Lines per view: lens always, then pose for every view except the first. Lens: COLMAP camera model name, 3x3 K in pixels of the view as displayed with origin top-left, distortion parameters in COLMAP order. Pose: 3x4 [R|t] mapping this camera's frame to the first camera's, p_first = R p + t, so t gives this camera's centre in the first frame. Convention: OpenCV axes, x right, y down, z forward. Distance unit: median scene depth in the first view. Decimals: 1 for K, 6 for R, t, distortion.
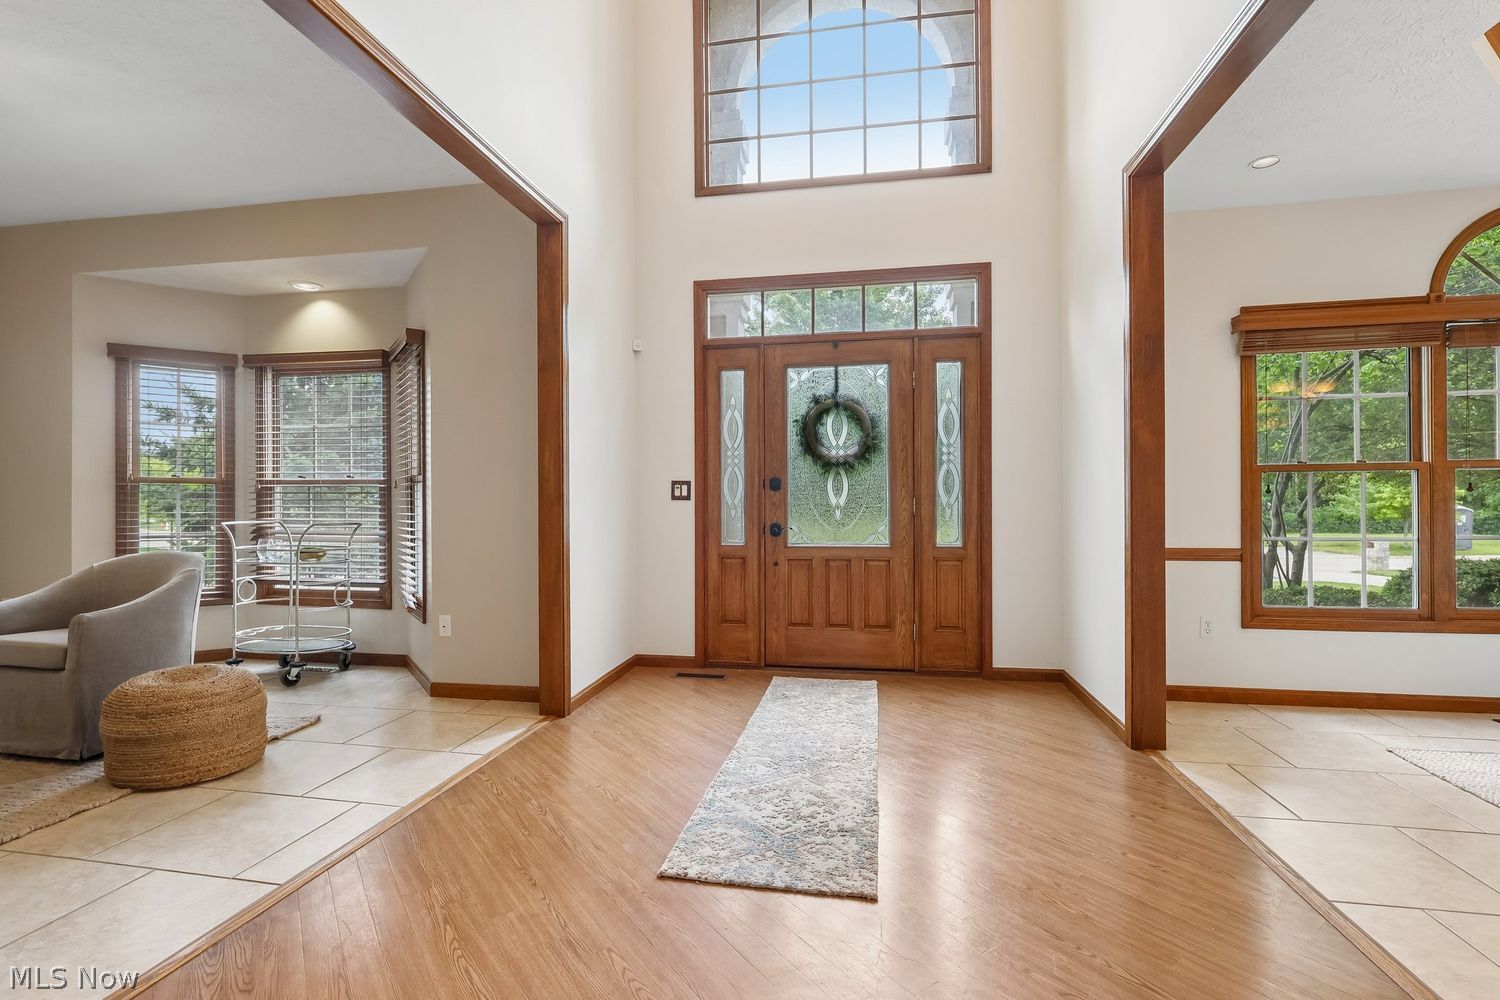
lens RADIAL K [[692.4, 0, 747.1], [0, 692.4, 510.0], [0, 0, 1]] dist [-0.001265, -0.000653]
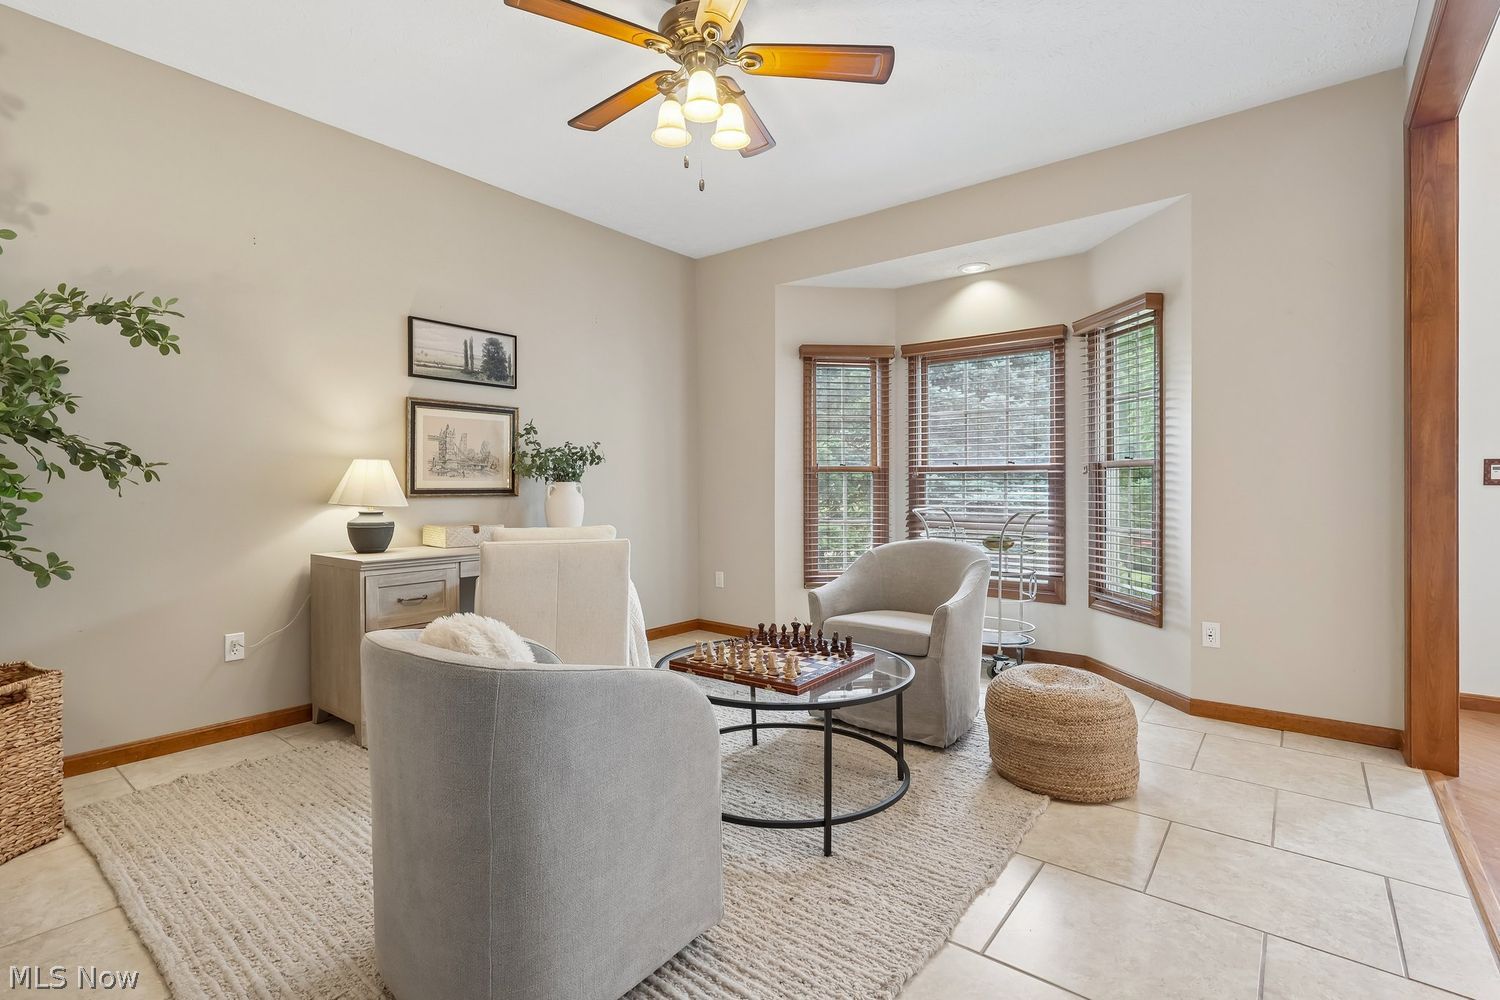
lens RADIAL K [[696.8, 0, 750.6], [0, 696.8, 499.2], [0, 0, 1]] dist [0.000138, -0.000403]
pose [[0.885077, 0.003779, -0.465429, -0.552318], [0.002044, 0.999926, 0.012005, -0.012052], [0.465440, -0.011577, 0.885004, -0.024128]]
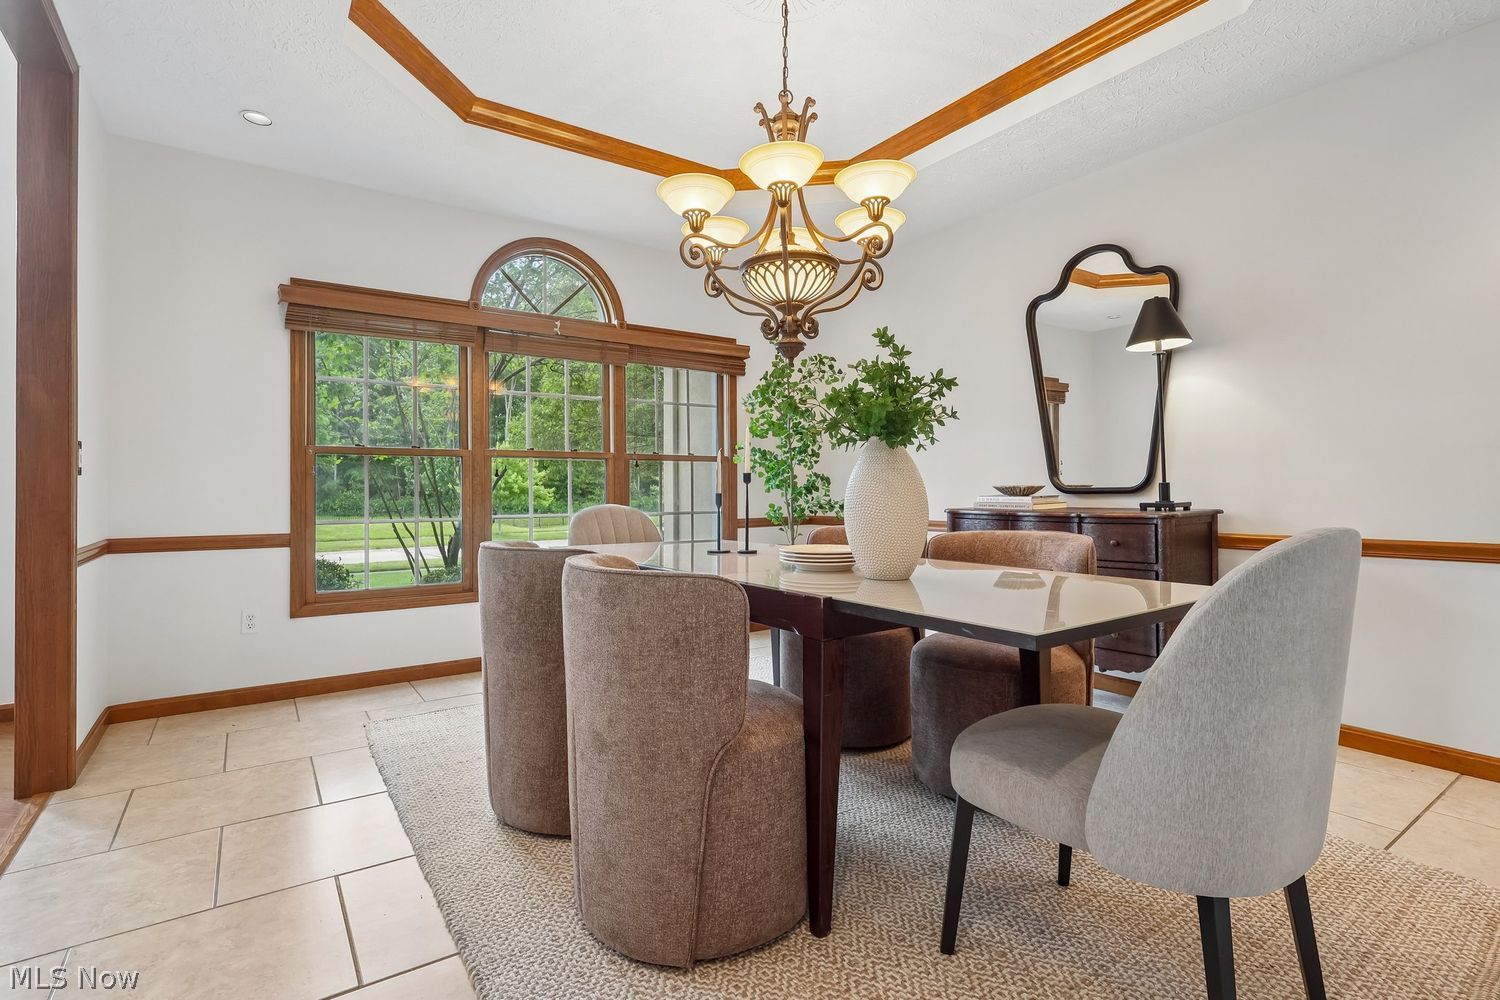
lens RADIAL K [[699.6, 0, 750.2], [0, 699.6, 491.9], [0, 0, 1]] dist [0.000445, 0.000036]
pose [[0.692581, 0.006522, 0.721310, 0.445466], [-0.002875, 0.999976, -0.006282, 0.003483], [-0.721334, 0.002278, 0.692584, -0.108263]]
